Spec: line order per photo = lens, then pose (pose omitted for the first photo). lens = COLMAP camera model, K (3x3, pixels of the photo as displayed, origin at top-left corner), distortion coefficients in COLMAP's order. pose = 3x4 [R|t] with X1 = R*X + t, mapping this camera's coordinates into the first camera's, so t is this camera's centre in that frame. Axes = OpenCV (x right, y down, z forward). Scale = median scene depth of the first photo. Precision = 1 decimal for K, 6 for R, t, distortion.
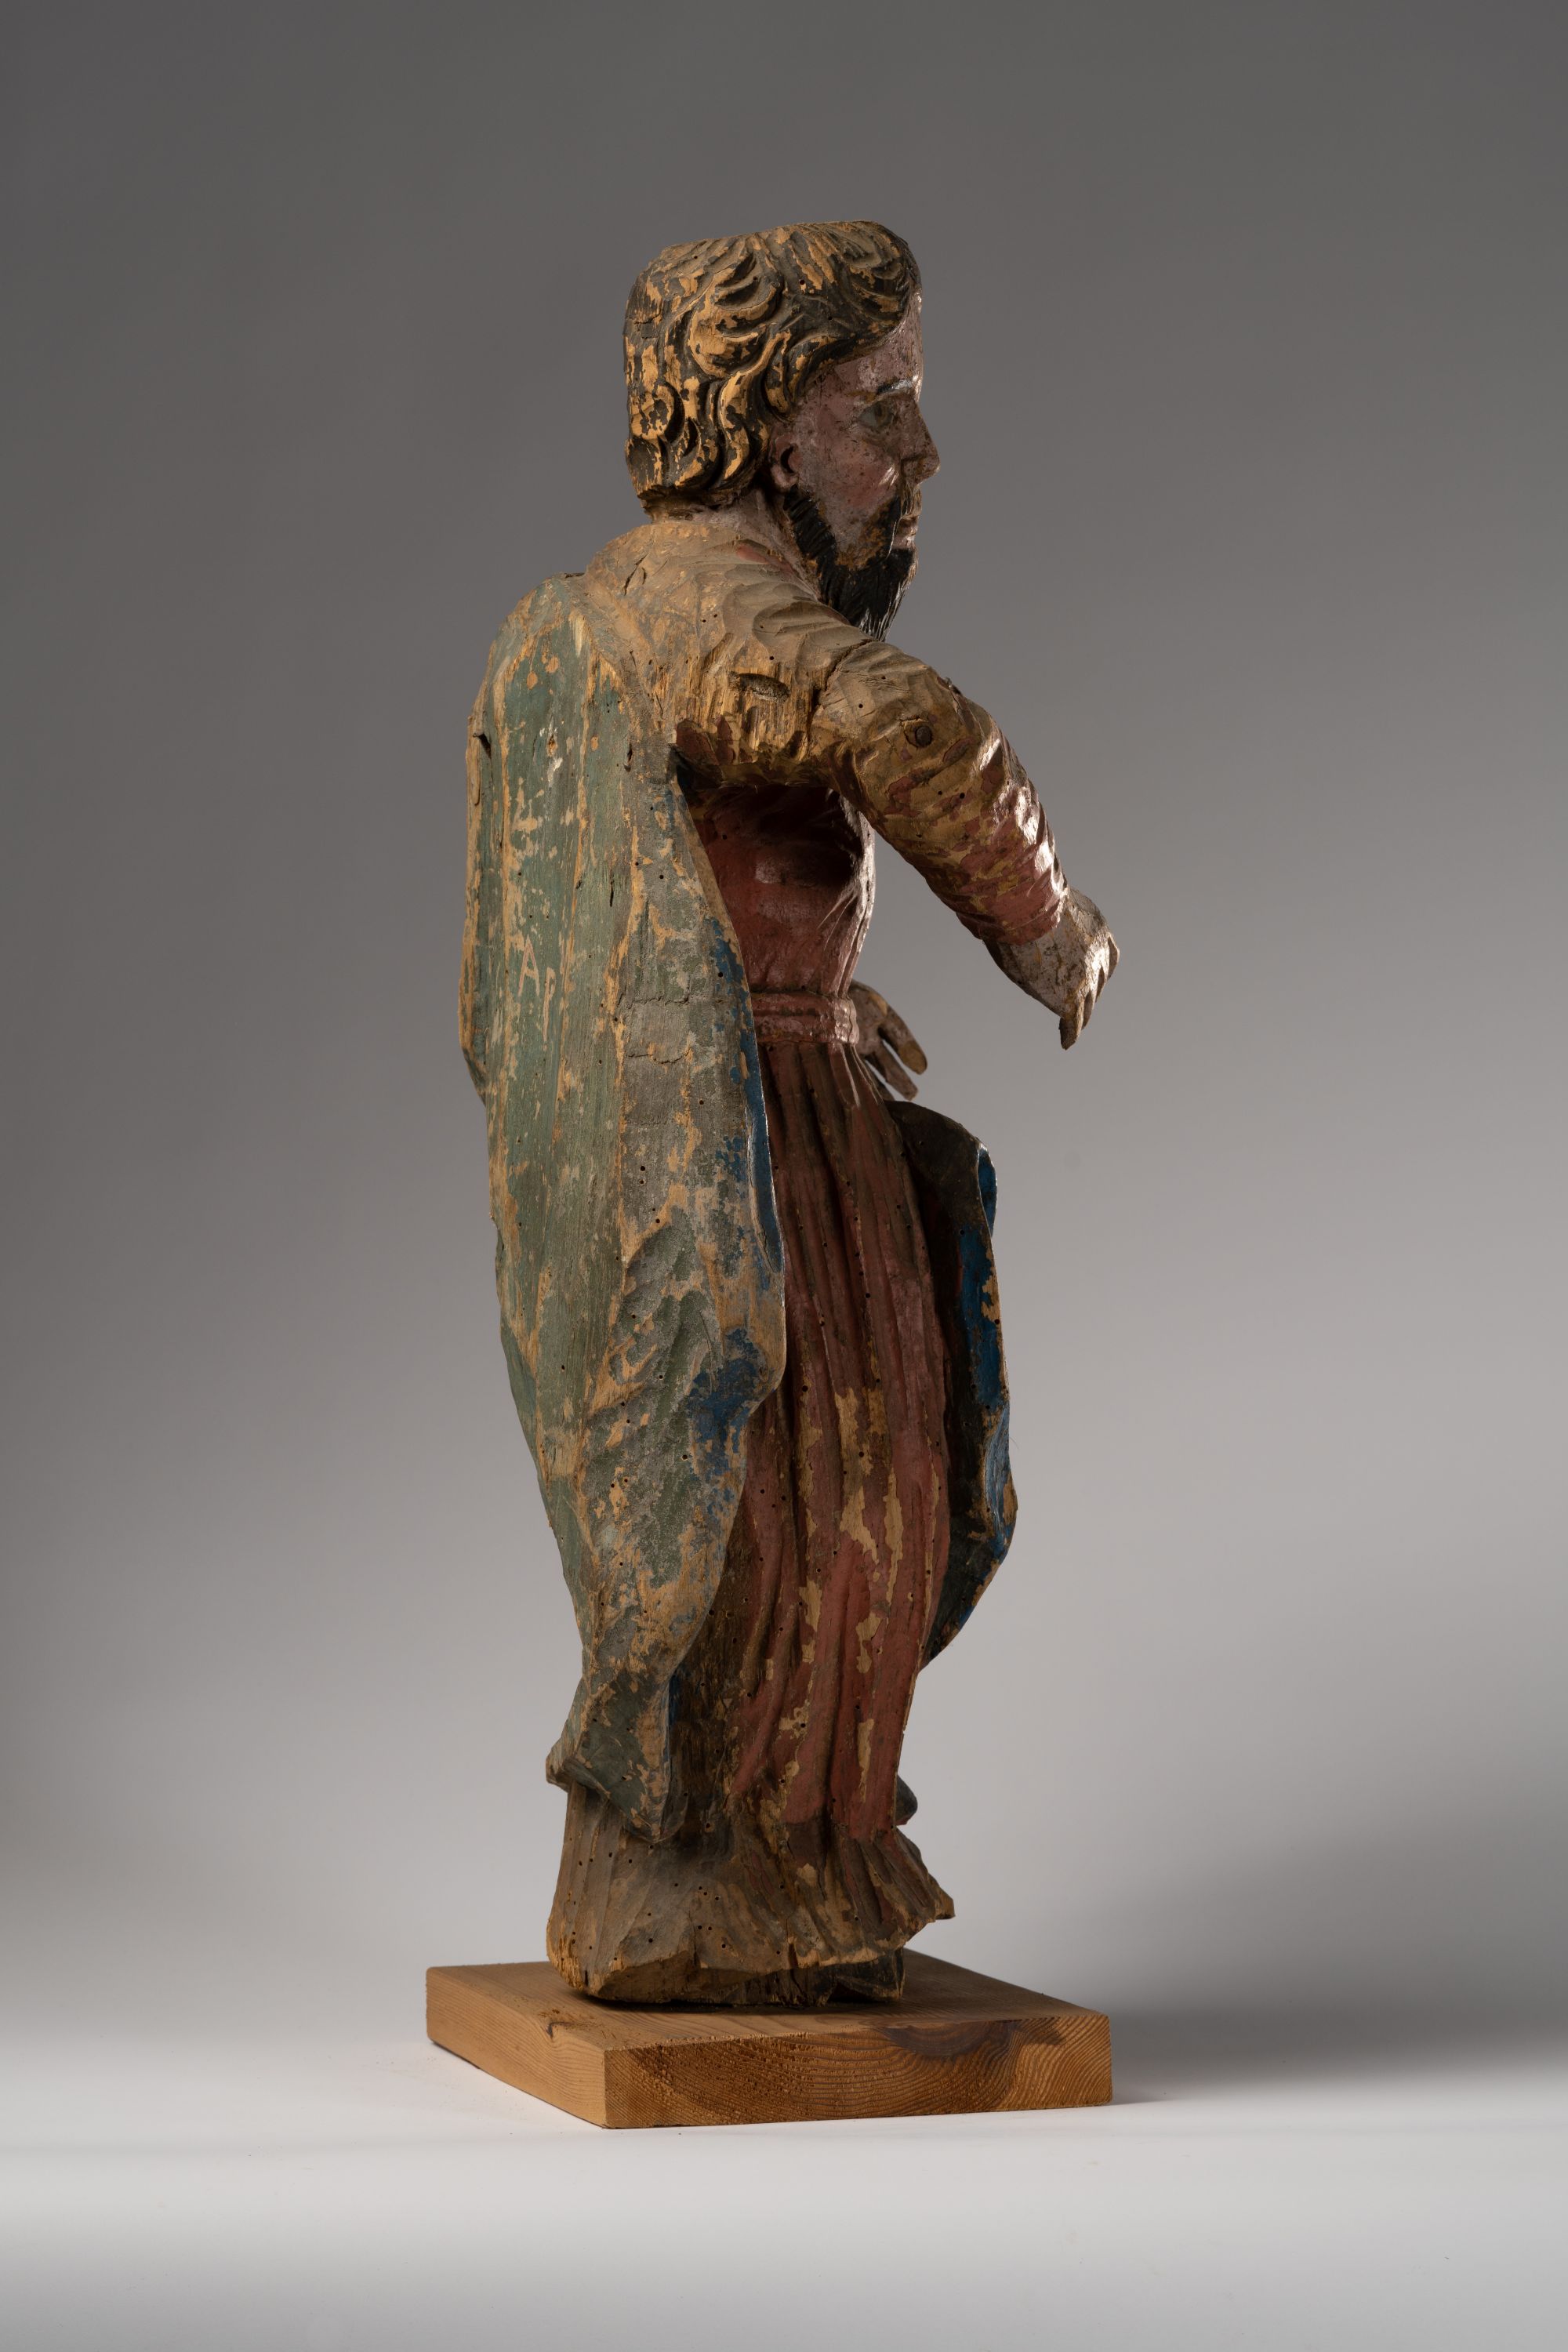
lens RADIAL K [[6711.4, 0, 785.1], [0, 6711.4, 1164.7], [0, 0, 1]] dist [-1.109260, 0.000000]
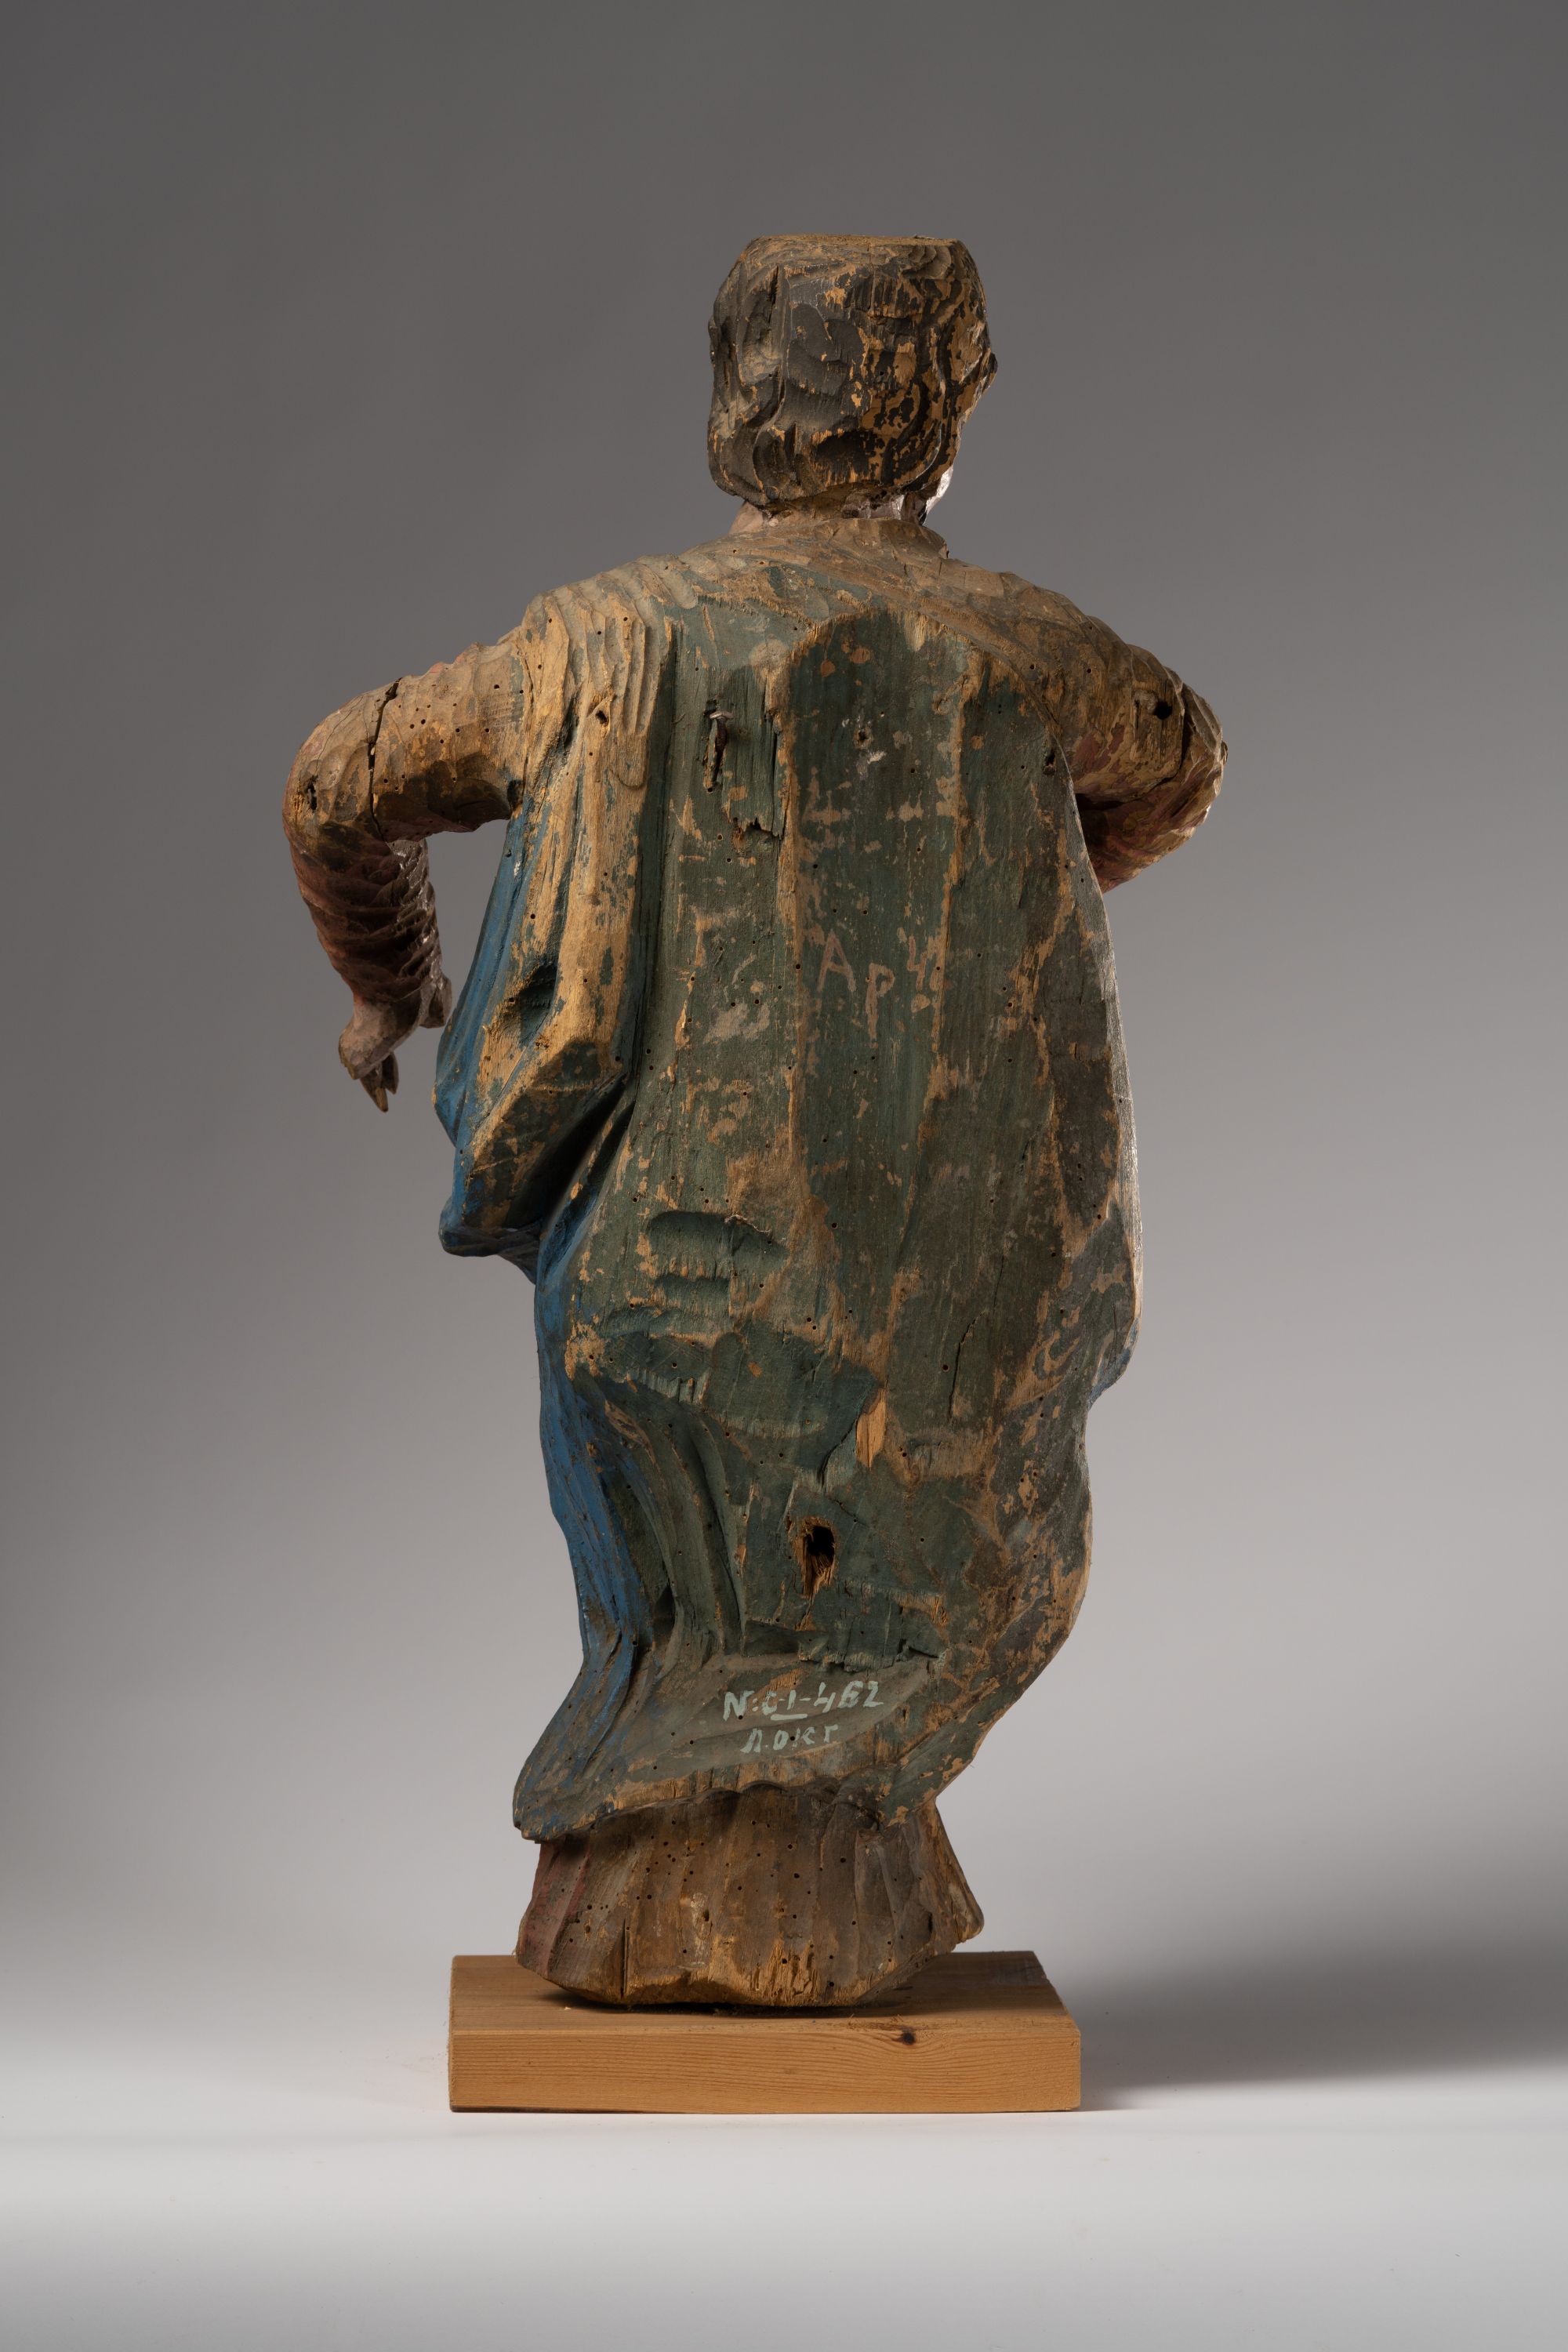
lens RADIAL K [[6711.4, 0, 783.7], [0, 6711.4, 1174.2], [0, 0, 1]] dist [-1.109260, 0.000000]
pose [[0.324840, -0.017245, 0.945612, -0.976712], [0.005230, 0.999851, 0.016437, -0.014794], [-0.945755, -0.000394, 0.324882, 0.695098]]
